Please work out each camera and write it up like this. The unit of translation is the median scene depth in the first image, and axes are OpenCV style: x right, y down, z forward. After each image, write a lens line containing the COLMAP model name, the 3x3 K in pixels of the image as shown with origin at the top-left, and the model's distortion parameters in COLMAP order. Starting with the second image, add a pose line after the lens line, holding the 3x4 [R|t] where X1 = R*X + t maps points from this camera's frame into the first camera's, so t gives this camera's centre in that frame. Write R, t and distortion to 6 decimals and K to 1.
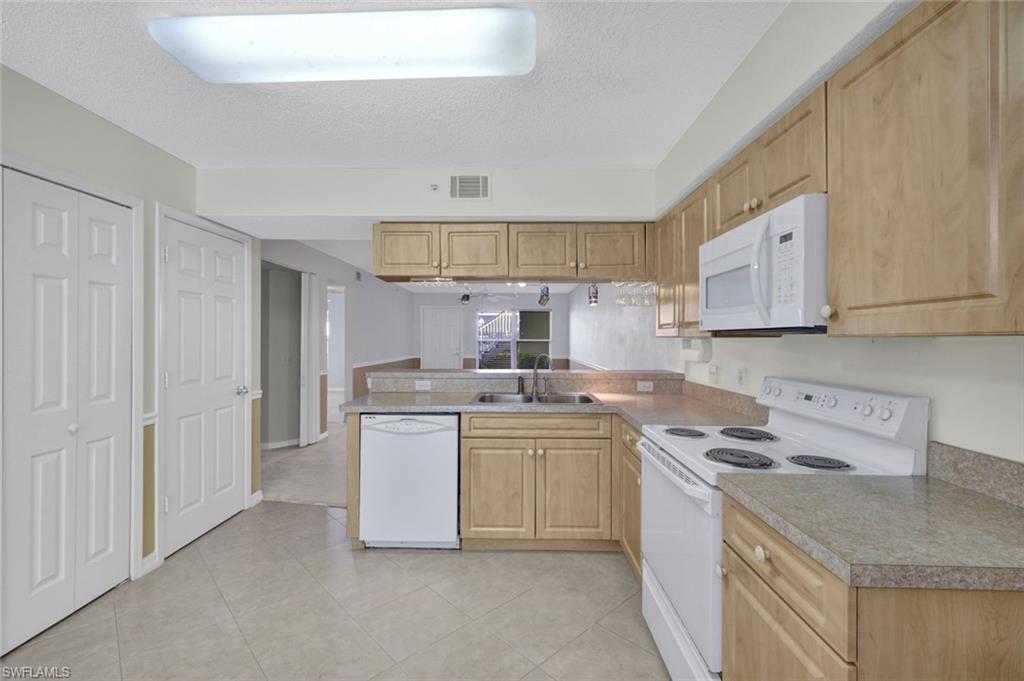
lens RADIAL K [[447.5, 0, 511.6], [0, 447.5, 338.0], [0, 0, 1]] dist [-0.000108, 0.000144]
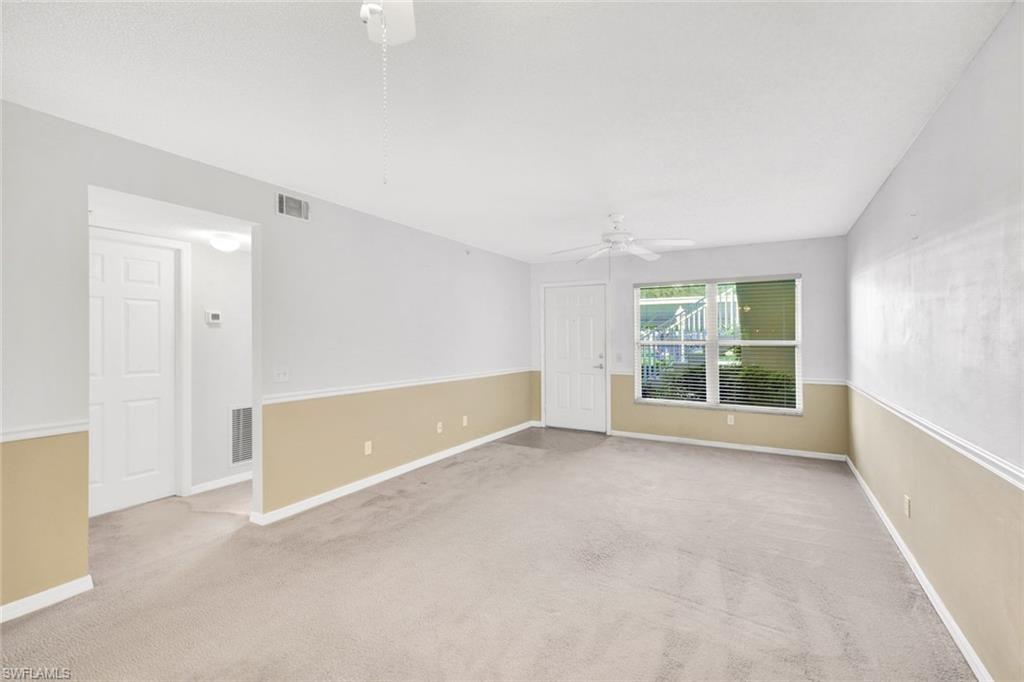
lens RADIAL K [[447.5, 0, 506.5], [0, 447.5, 334.9], [0, 0, 1]] dist [-0.000108, 0.000144]
pose [[0.864700, -0.005016, -0.502264, 0.058537], [0.000995, 0.999965, -0.008274, 0.001109], [0.502288, 0.006654, 0.864675, 0.456627]]
